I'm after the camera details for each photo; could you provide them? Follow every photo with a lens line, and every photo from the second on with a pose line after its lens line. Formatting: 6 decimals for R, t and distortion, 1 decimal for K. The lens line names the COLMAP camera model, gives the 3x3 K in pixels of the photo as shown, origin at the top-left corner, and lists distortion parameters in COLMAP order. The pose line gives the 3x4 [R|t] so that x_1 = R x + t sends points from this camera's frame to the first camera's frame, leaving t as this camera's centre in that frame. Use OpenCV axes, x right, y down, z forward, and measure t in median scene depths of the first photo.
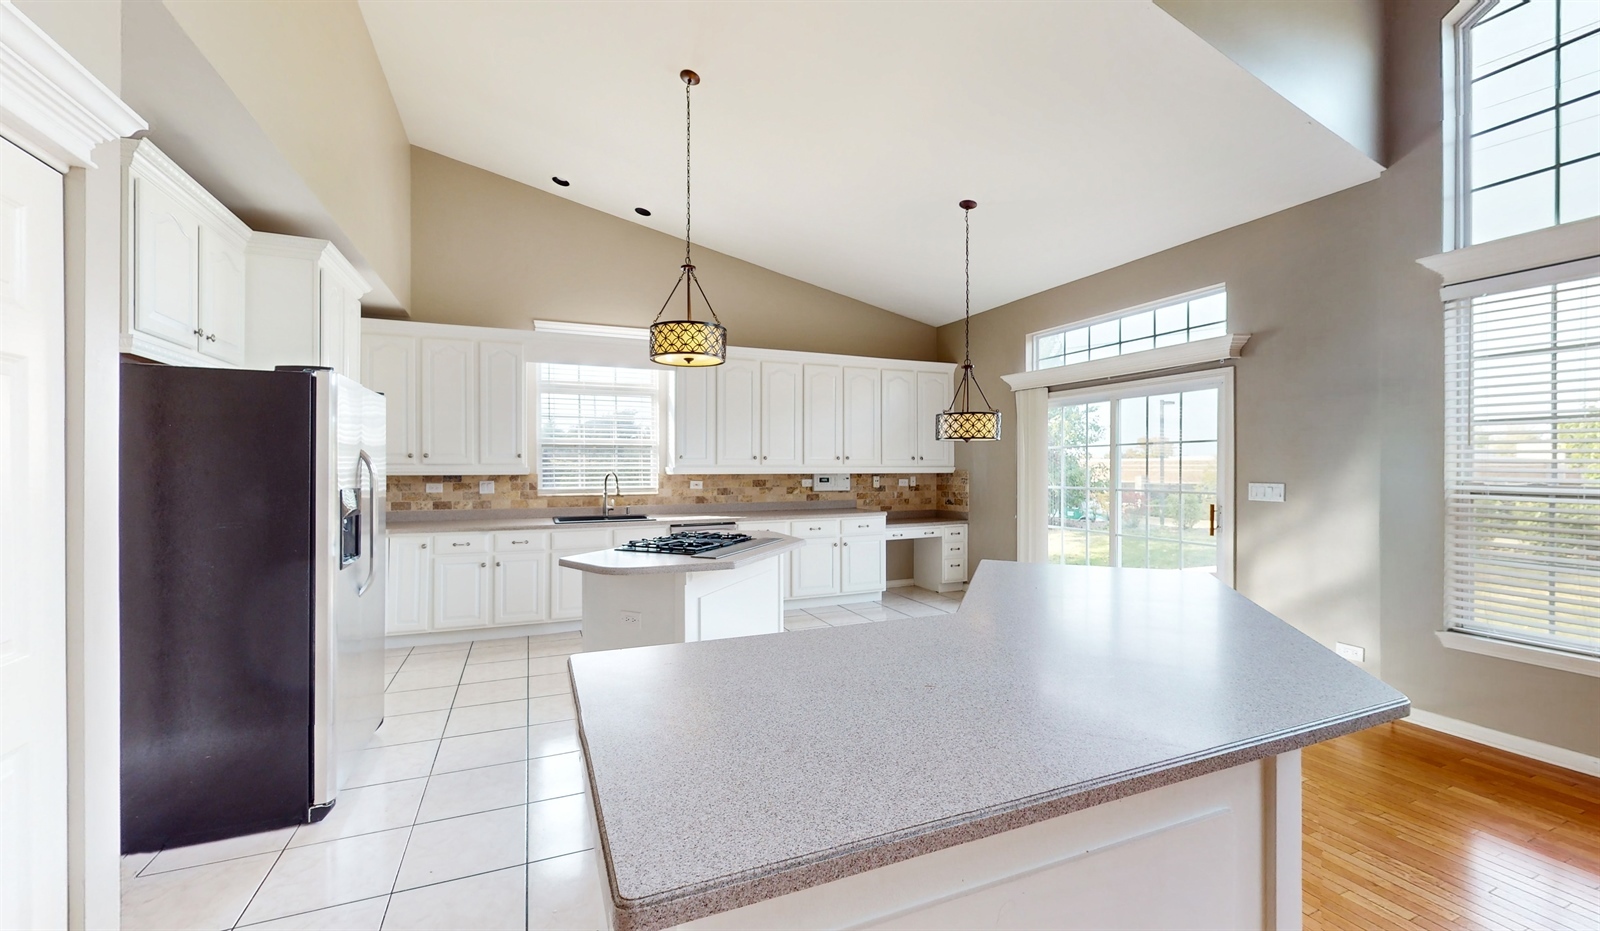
lens RADIAL K [[621.2, 0, 795.3], [0, 621.2, 465.6], [0, 0, 1]] dist [-0.008593, 0.000212]
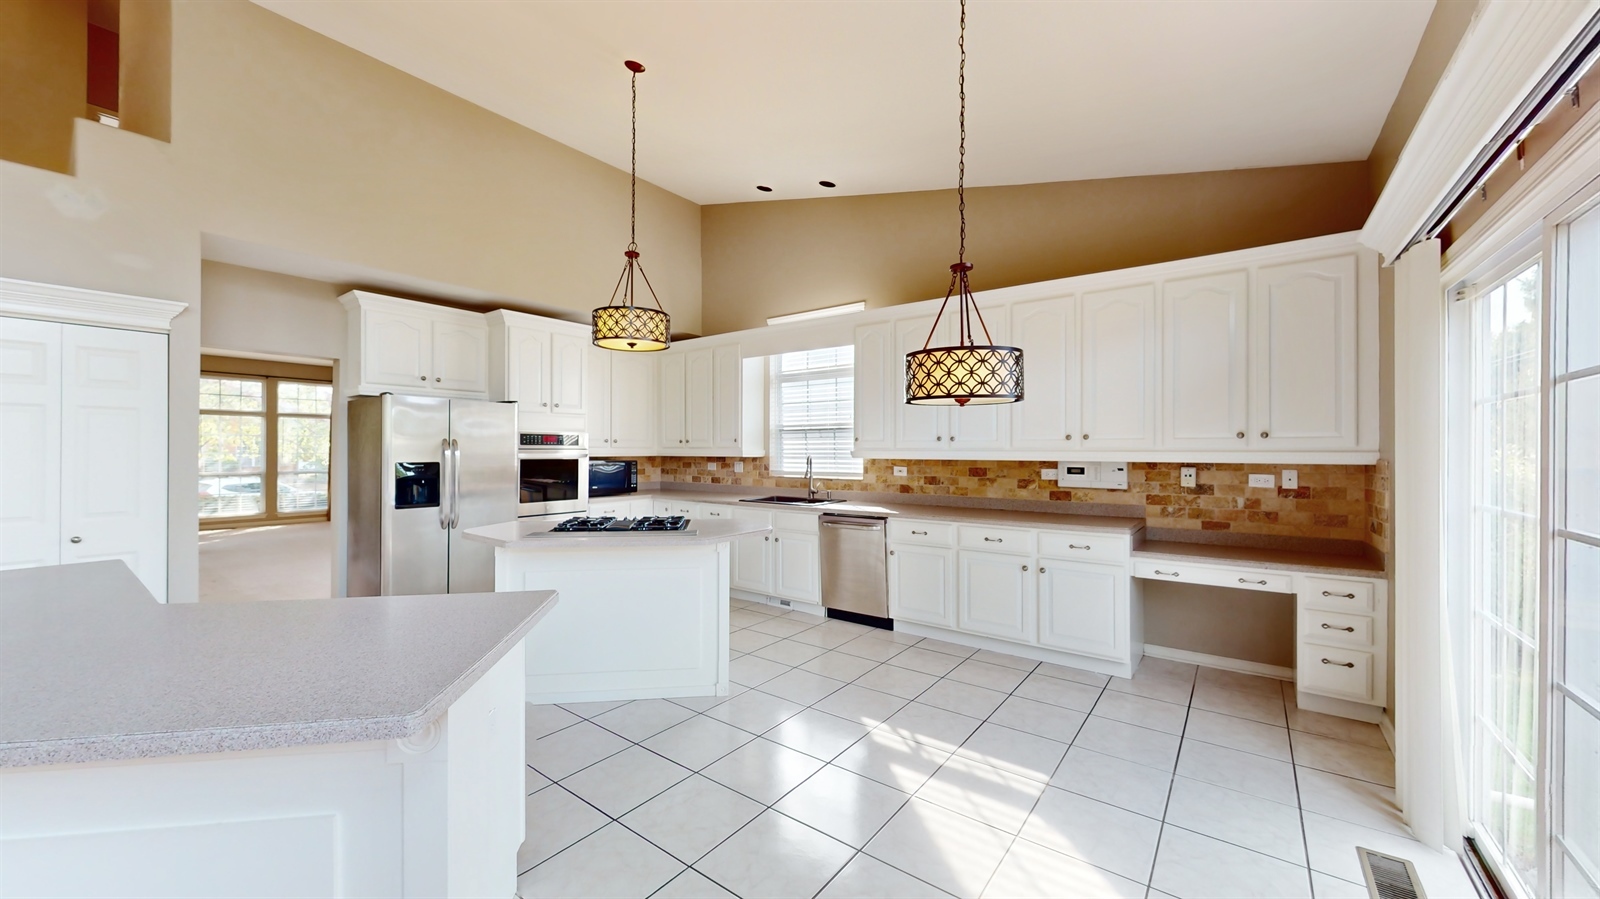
lens RADIAL K [[591.6, 0, 773.9], [0, 591.6, 455.3], [0, 0, 1]] dist [-0.005348, 0.001113]
pose [[0.482314, 0.009083, -0.875951, 0.507518], [-0.001739, 0.999954, 0.009411, 0.001628], [0.875996, -0.003016, 0.482308, 0.476903]]
